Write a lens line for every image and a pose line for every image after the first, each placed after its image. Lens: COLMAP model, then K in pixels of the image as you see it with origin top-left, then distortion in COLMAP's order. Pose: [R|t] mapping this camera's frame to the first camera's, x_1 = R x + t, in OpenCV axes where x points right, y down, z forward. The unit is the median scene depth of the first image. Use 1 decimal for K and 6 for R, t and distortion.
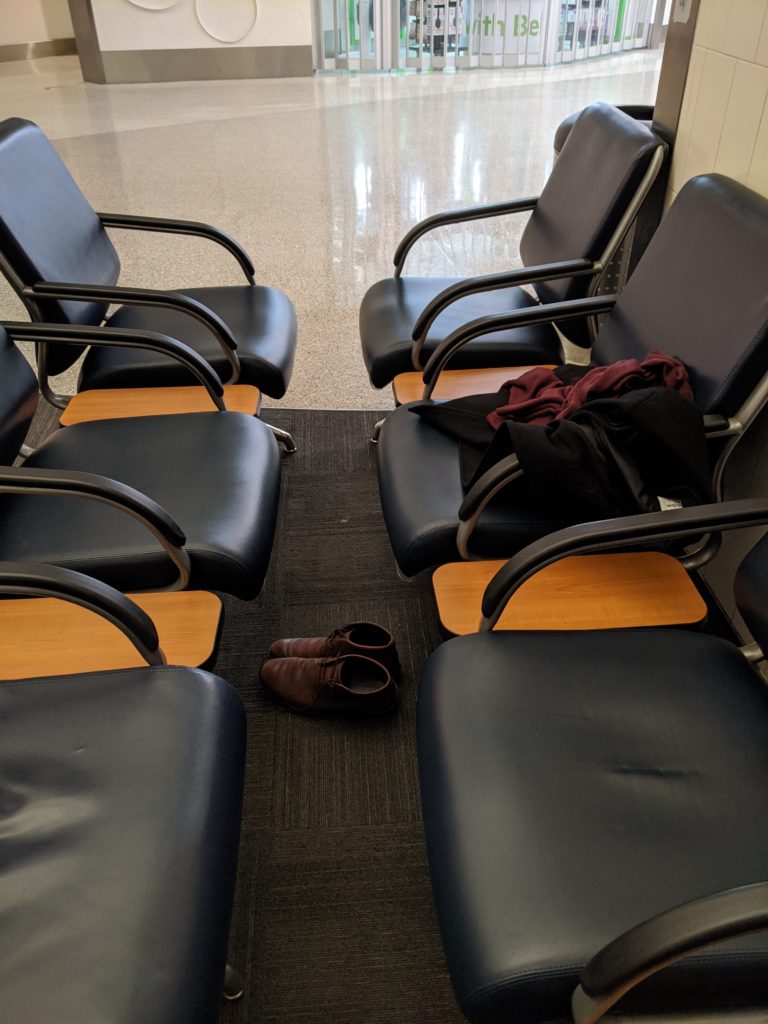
lens RADIAL K [[856.8, 0, 384.0], [0, 856.8, 512.0], [0, 0, 1]] dist [0.118392, -0.204651]
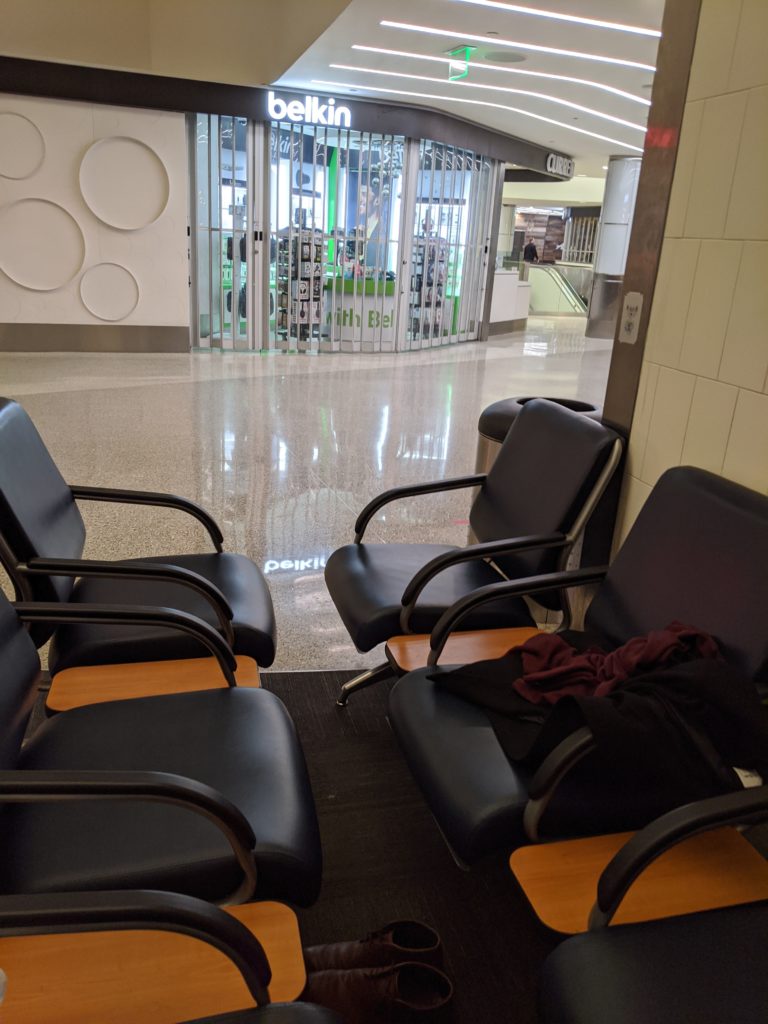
lens RADIAL K [[856.8, 0, 384.0], [0, 856.8, 512.0], [0, 0, 1]] dist [0.118392, -0.204651]
pose [[0.982628, 0.003772, 0.185547, -0.146263], [0.047904, 0.960758, -0.273222, -0.024316], [-0.179296, 0.277364, 0.943887, 0.008054]]
